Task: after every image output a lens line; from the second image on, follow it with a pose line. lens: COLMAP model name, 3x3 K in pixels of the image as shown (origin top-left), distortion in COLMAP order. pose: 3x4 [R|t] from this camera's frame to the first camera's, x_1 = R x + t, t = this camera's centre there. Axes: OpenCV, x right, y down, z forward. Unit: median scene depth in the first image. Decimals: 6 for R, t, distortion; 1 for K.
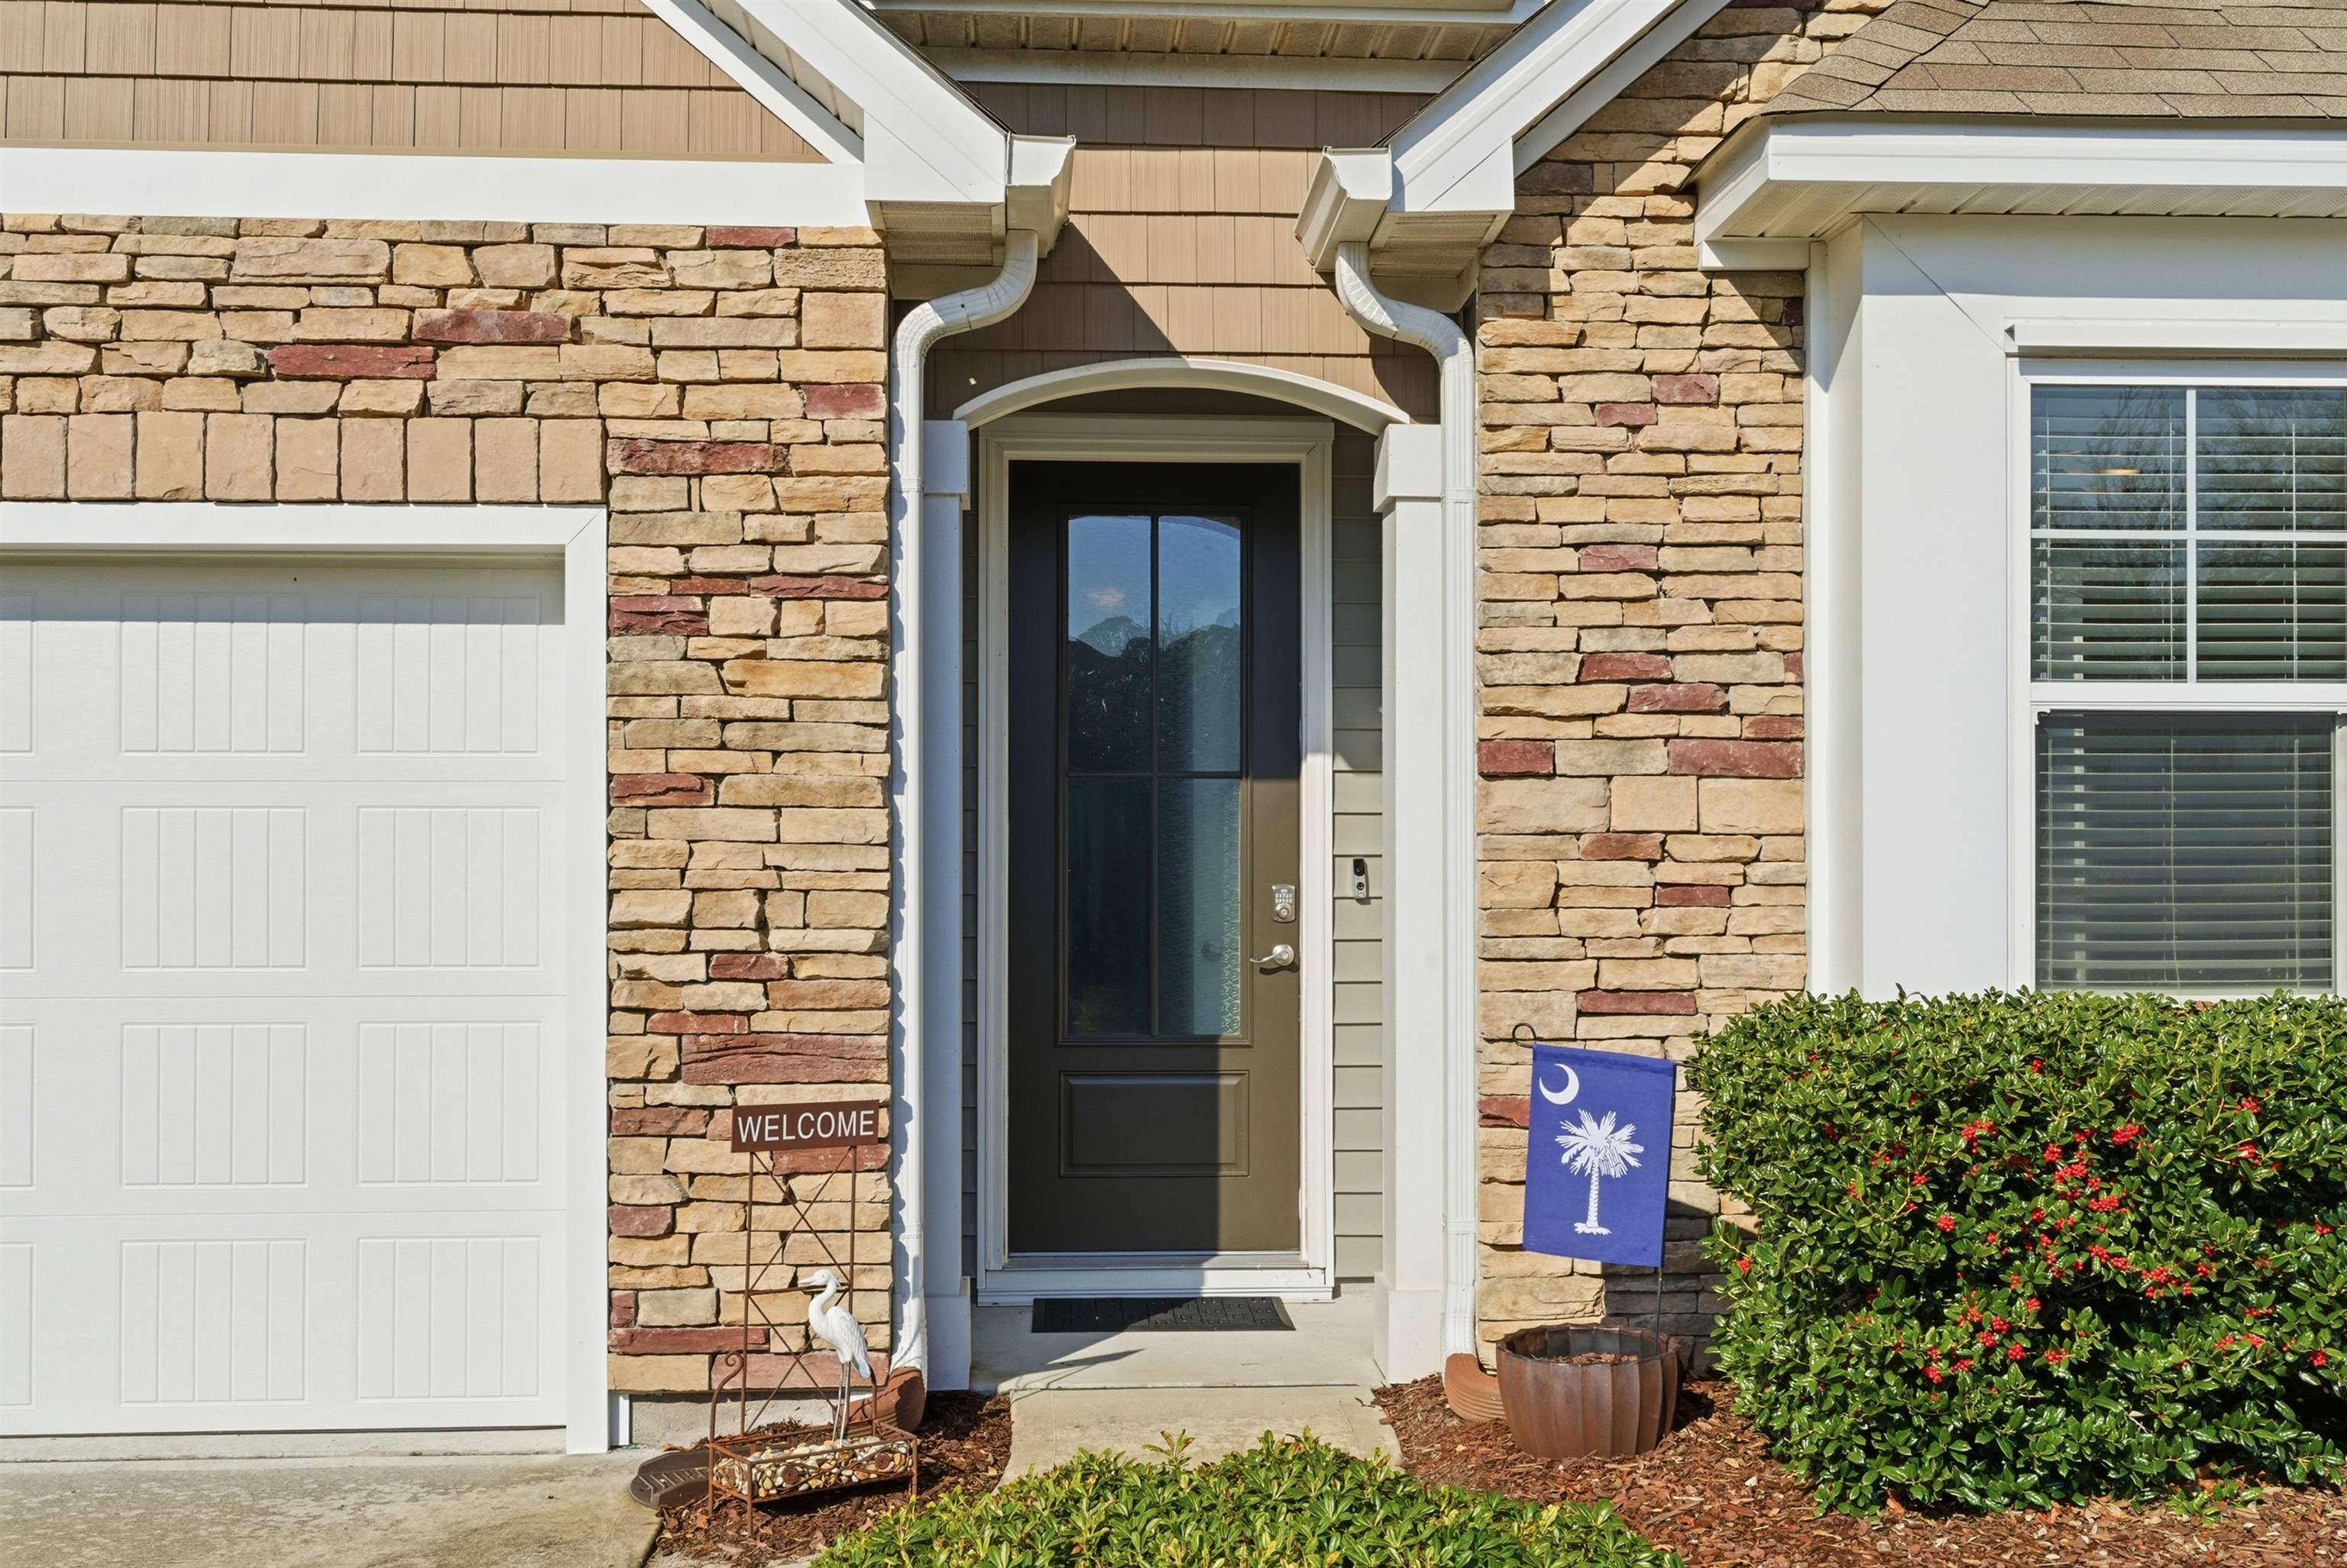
lens RADIAL K [[2514.9, 0, 1172.6], [0, 2514.9, 788.1], [0, 0, 1]] dist [0.008153, 0.000000]
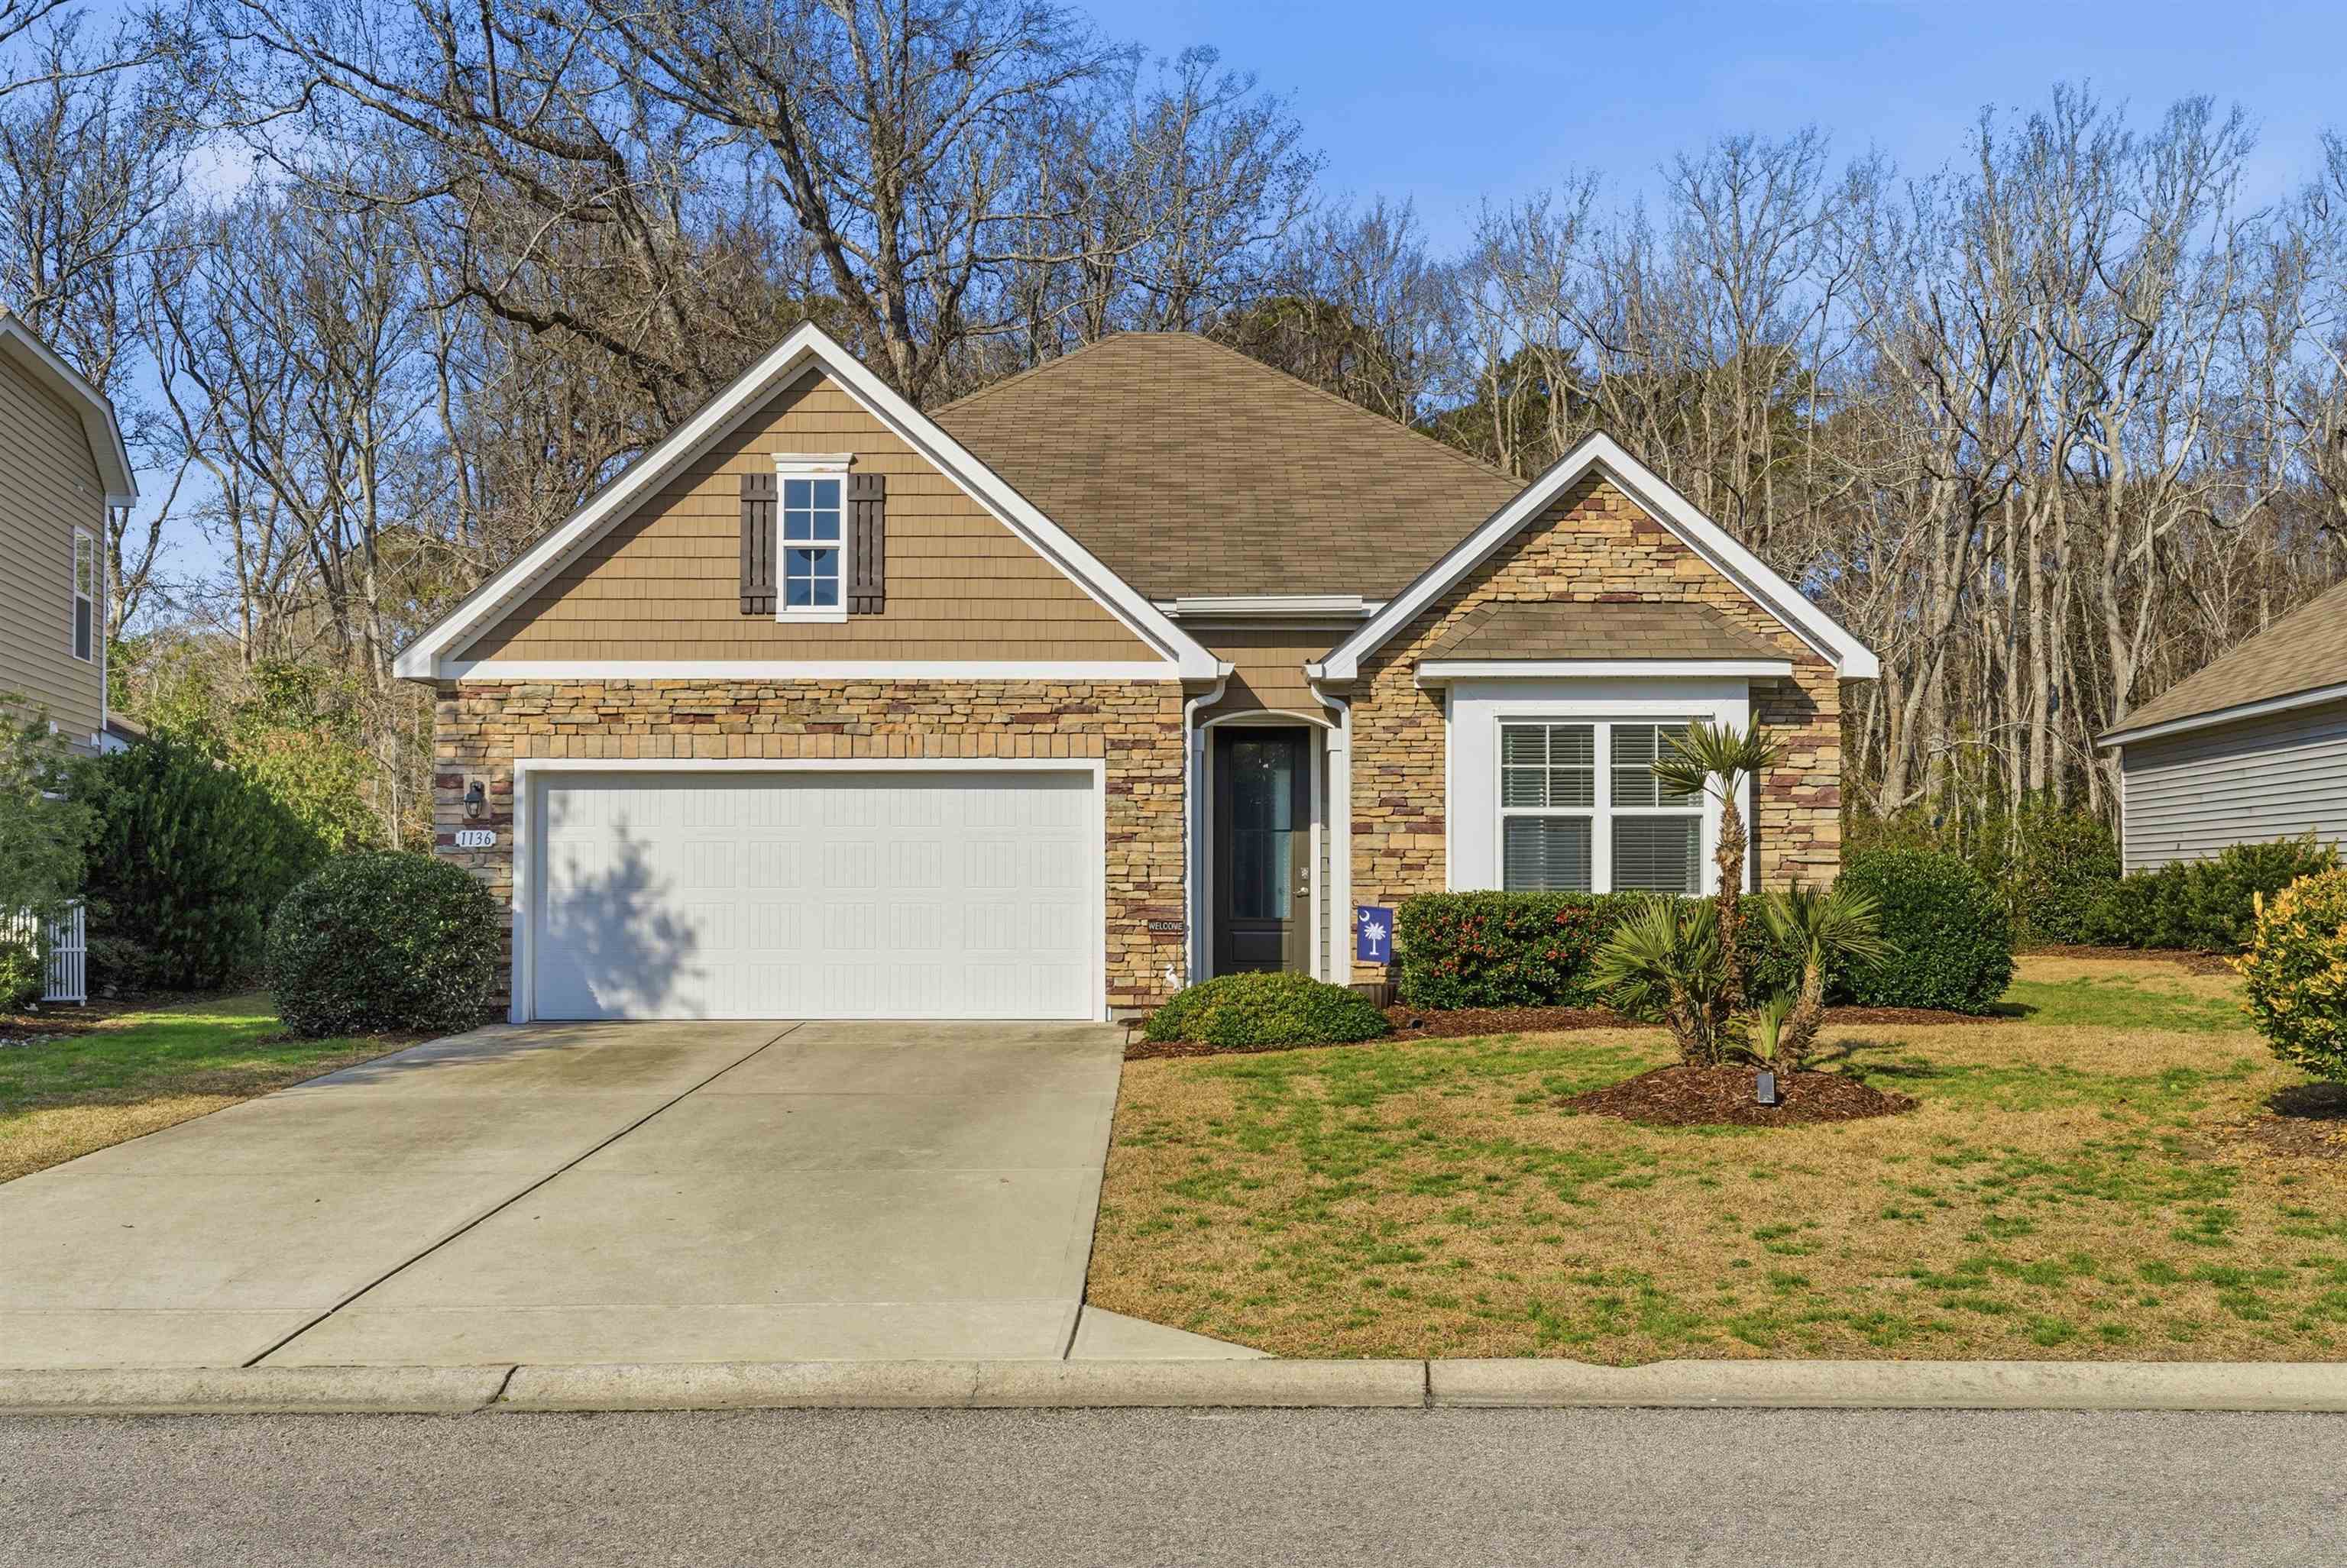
lens RADIAL K [[2514.9, 0, 1177.4], [0, 2514.9, 788.6], [0, 0, 1]] dist [0.008153, 0.000000]
pose [[0.998690, -0.000172, -0.051176, 0.060892], [-0.000174, 0.999977, -0.006759, -0.044136], [0.051176, 0.006759, 0.998667, -2.565196]]
